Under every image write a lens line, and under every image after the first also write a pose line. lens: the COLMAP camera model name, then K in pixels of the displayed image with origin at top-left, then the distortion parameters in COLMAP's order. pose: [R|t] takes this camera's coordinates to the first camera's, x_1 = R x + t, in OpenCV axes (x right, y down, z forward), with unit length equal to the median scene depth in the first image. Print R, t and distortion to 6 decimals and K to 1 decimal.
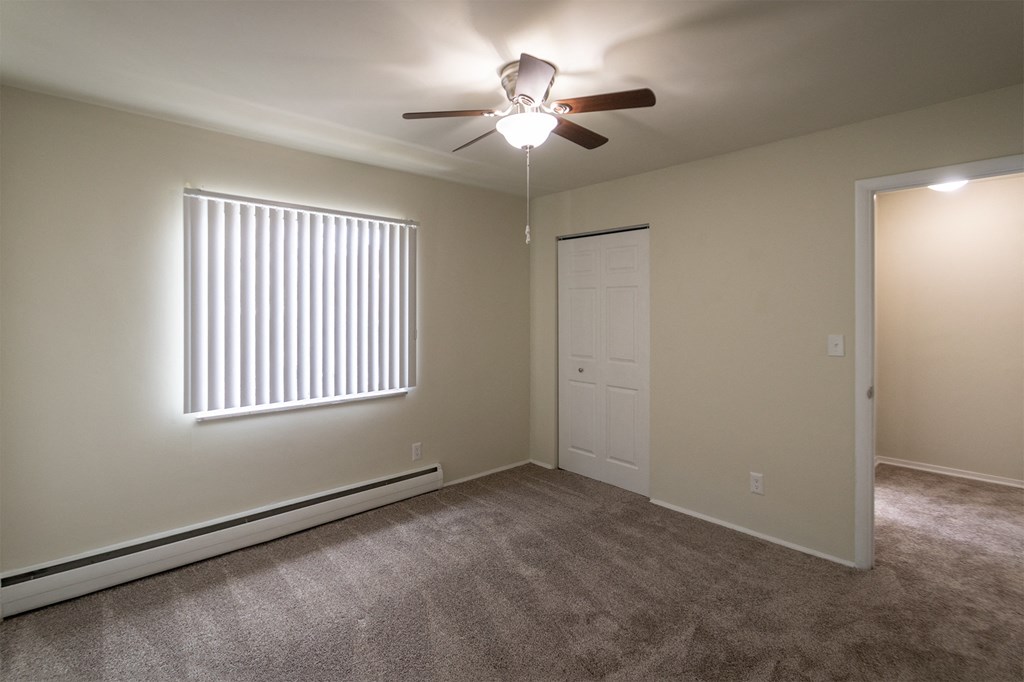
lens RADIAL K [[478.1, 0, 510.9], [0, 478.1, 307.7], [0, 0, 1]] dist [-0.000011, 0.000068]
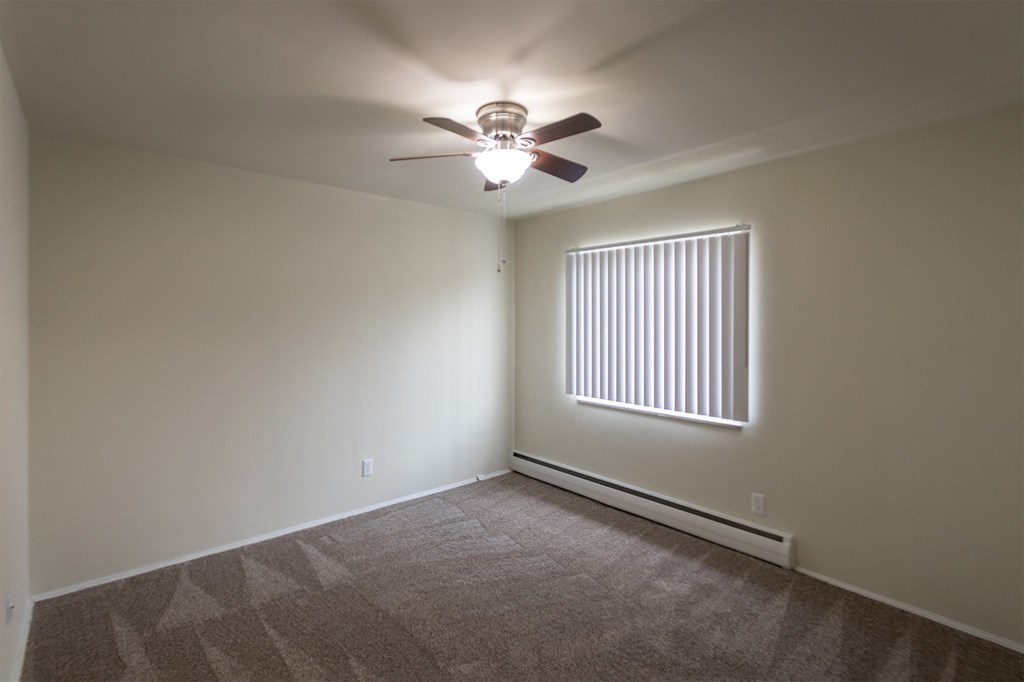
lens RADIAL K [[491.7, 0, 508.1], [0, 491.7, 326.6], [0, 0, 1]] dist [-0.000334, 0.000201]
pose [[-0.036611, 0.005440, -0.999315, 0.758389], [-0.003392, 0.999979, 0.005568, -0.006732], [0.999324, 0.003593, -0.036592, 0.695910]]
